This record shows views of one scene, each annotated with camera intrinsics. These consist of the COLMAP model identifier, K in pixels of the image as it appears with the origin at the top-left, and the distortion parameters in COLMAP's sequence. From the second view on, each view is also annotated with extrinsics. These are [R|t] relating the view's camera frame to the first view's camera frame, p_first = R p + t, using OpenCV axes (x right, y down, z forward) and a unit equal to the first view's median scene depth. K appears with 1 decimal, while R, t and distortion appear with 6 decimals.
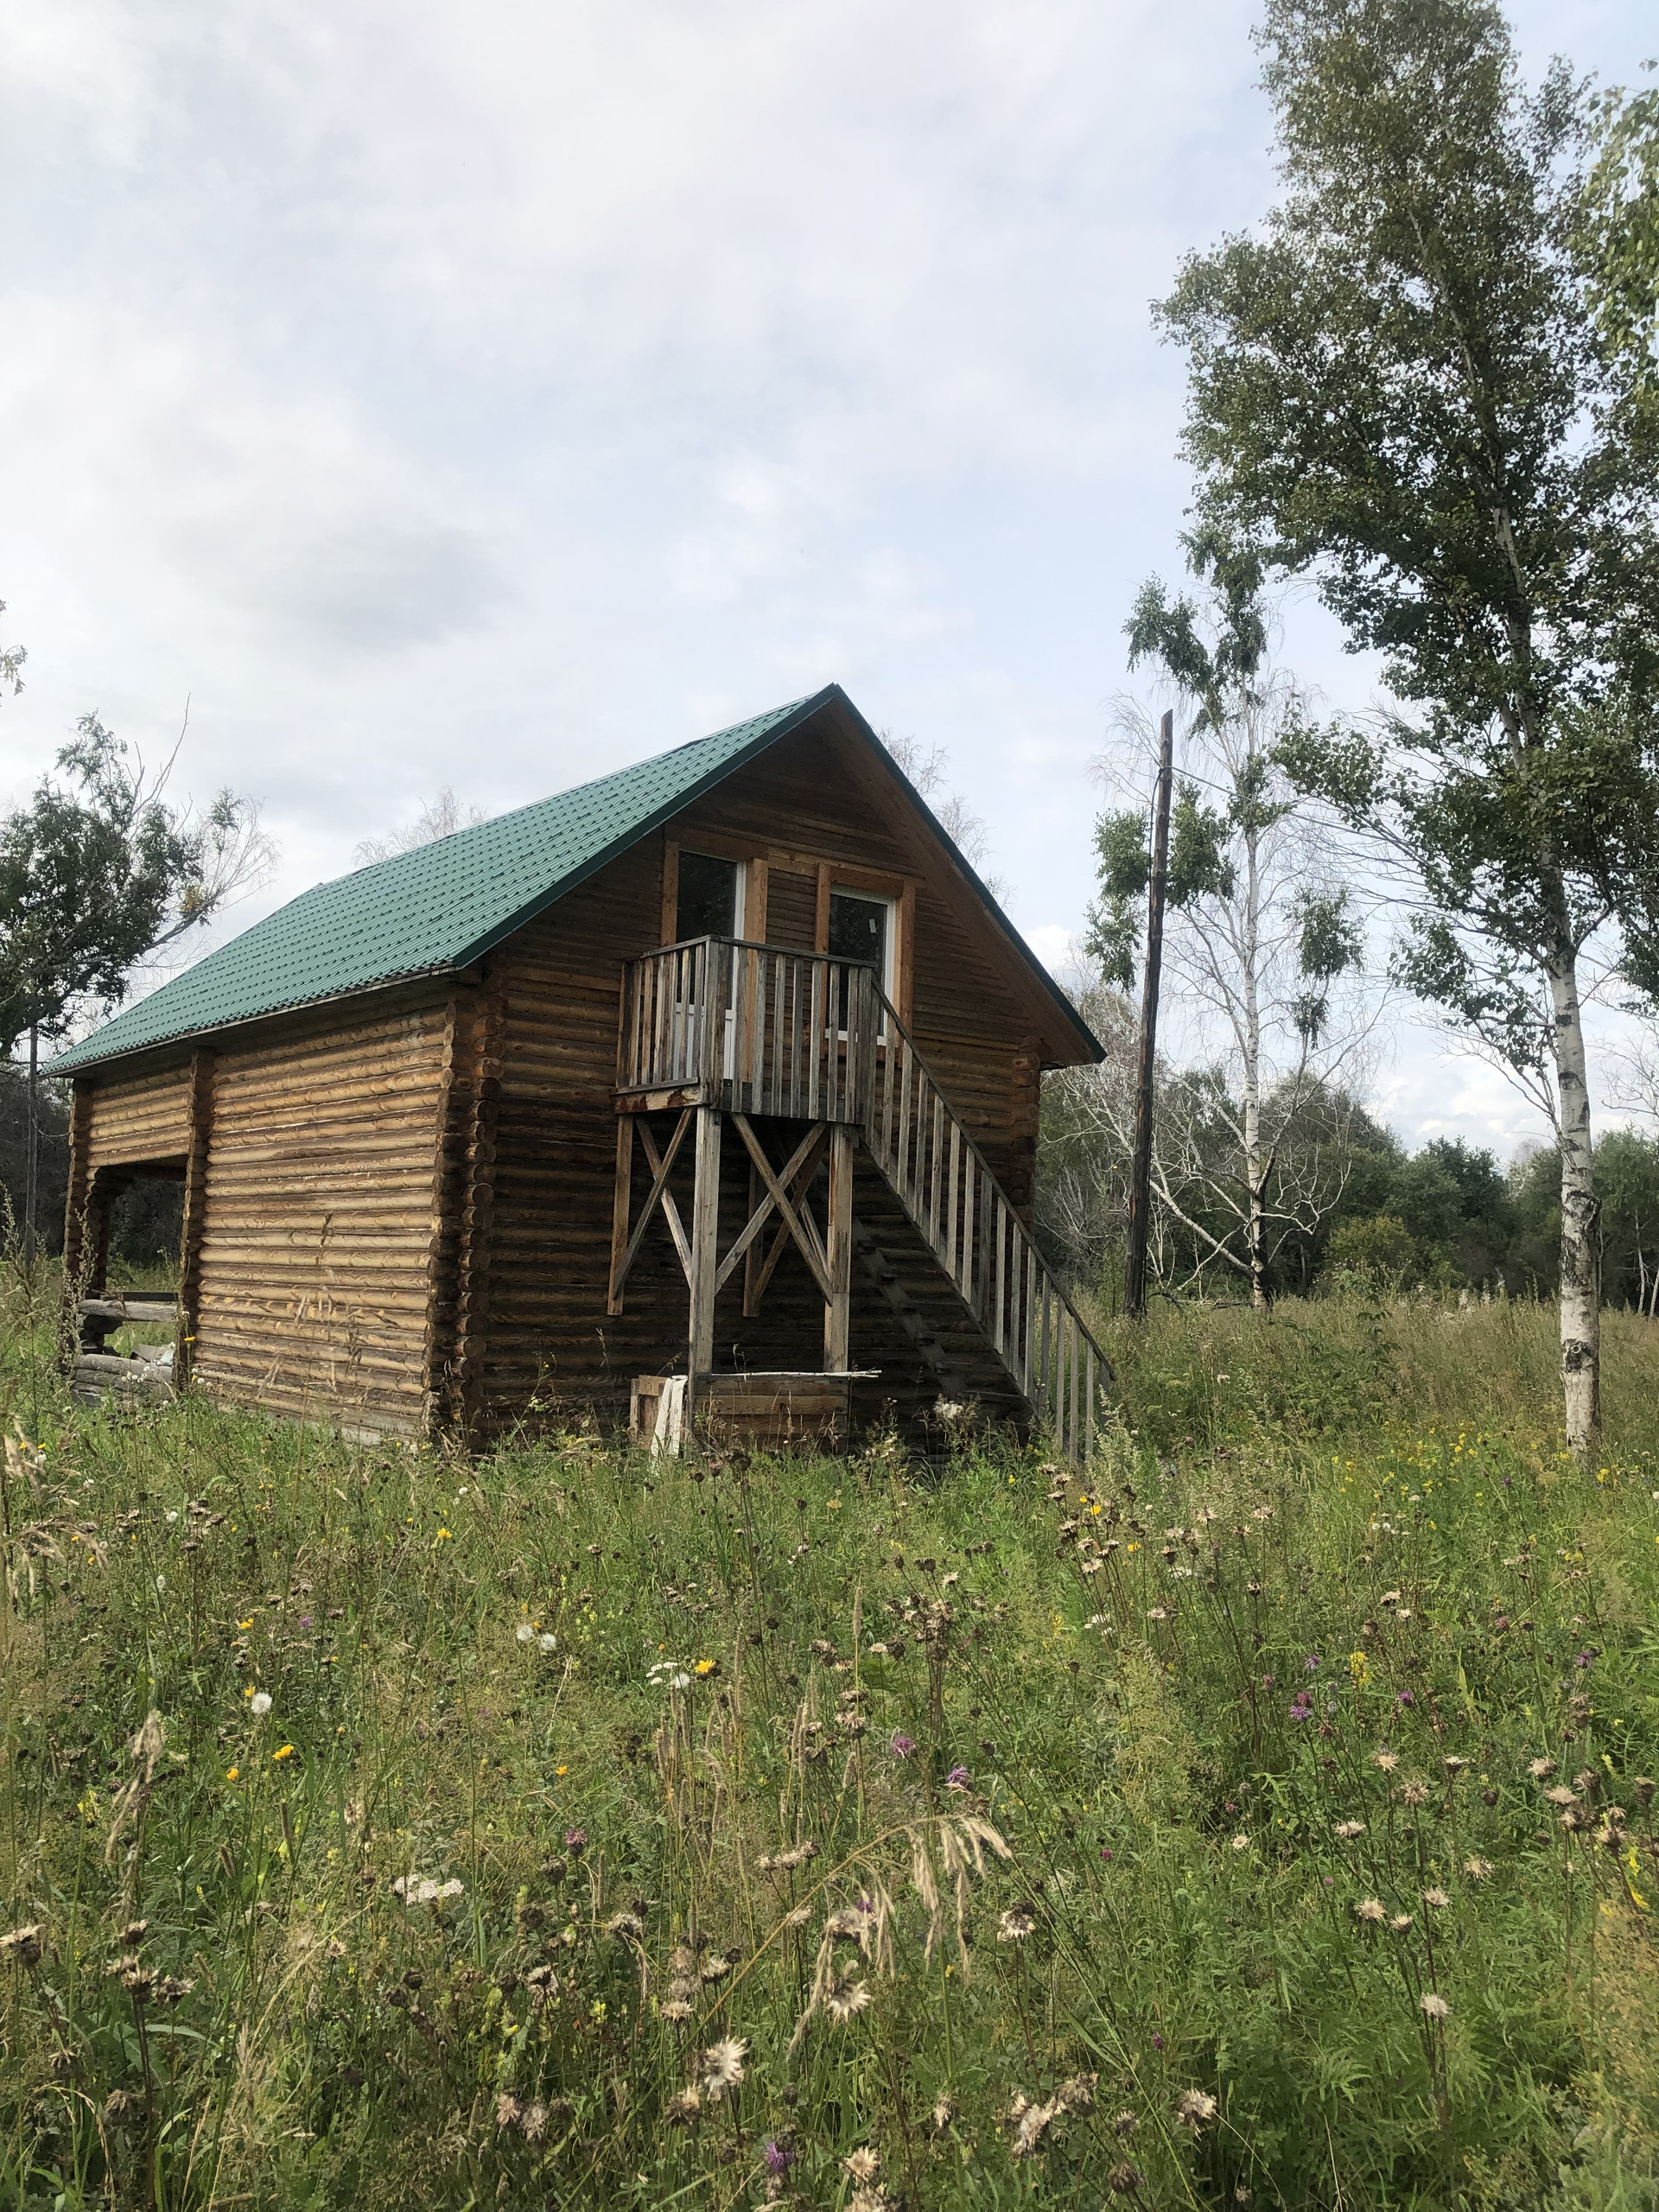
lens RADIAL K [[1777.9, 0, 831.9], [0, 1777.9, 1104.4], [0, 0, 1]] dist [0.039816, -0.044357]
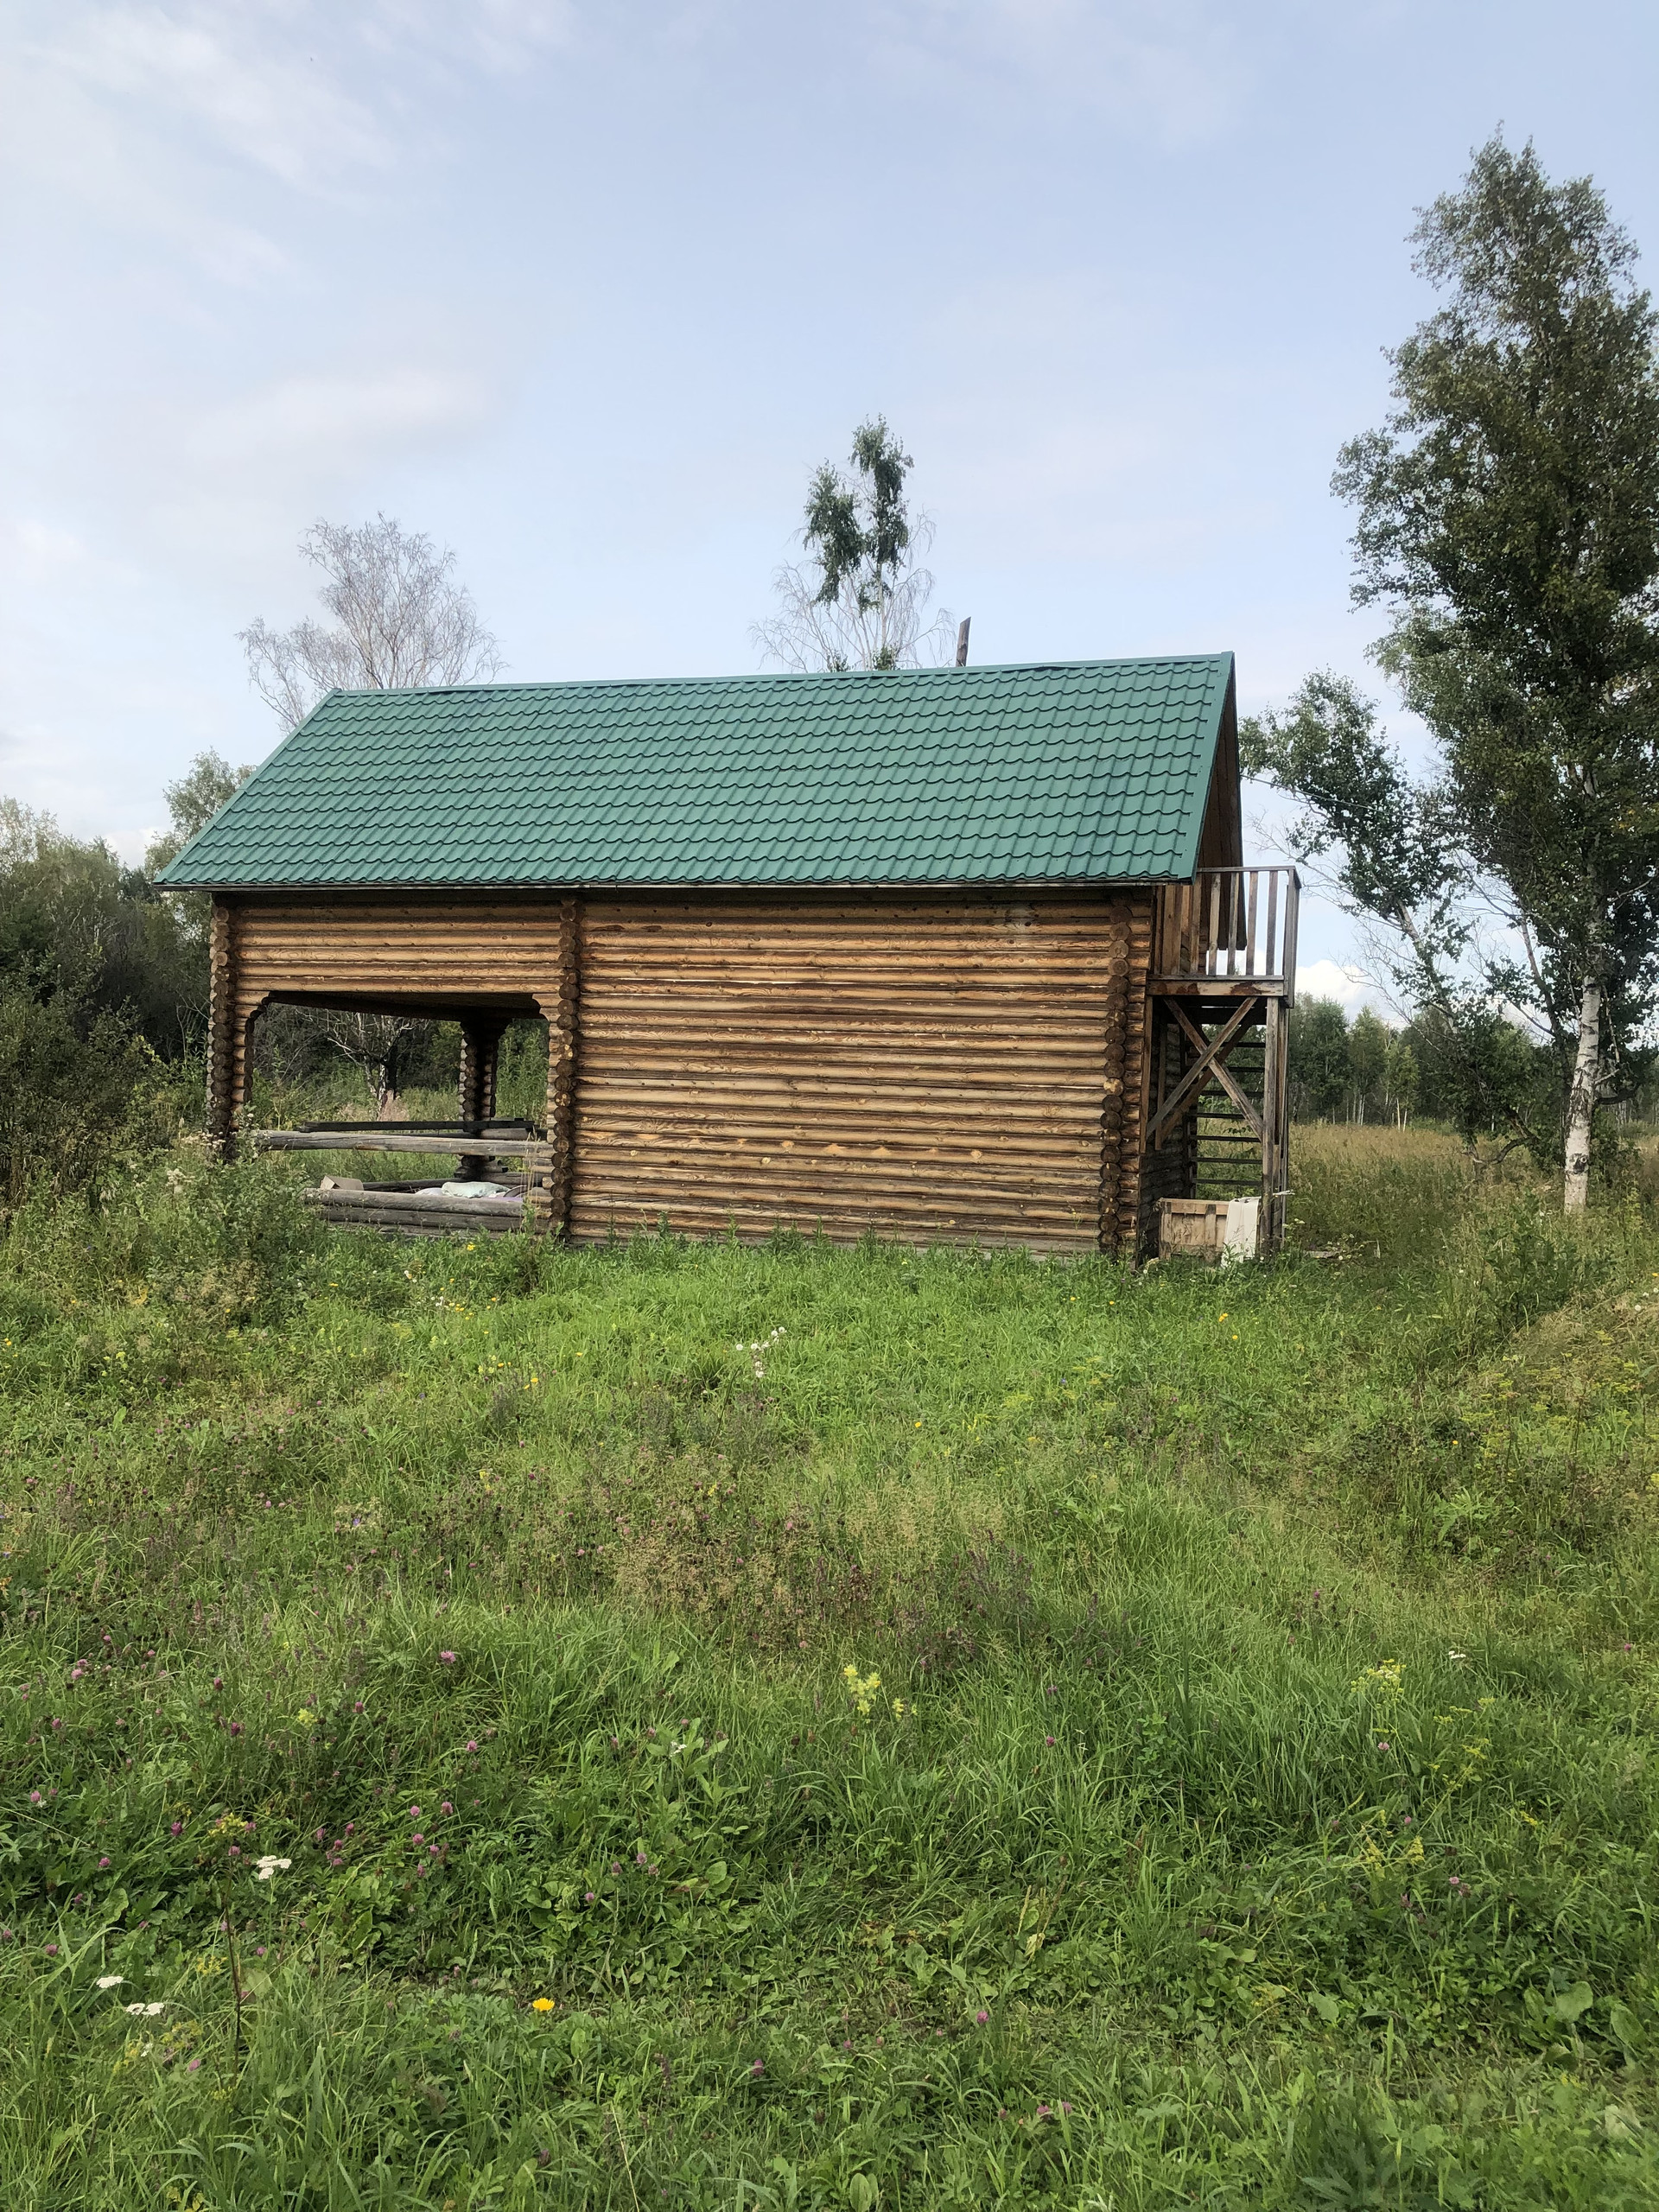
lens RADIAL K [[1777.9, 0, 819.2], [0, 1777.9, 1107.6], [0, 0, 1]] dist [0.039816, -0.044357]
pose [[0.839573, -0.006001, 0.543214, -0.898188], [-0.061795, 0.992394, 0.106470, -0.031282], [-0.539721, -0.122957, 0.832816, 0.053903]]
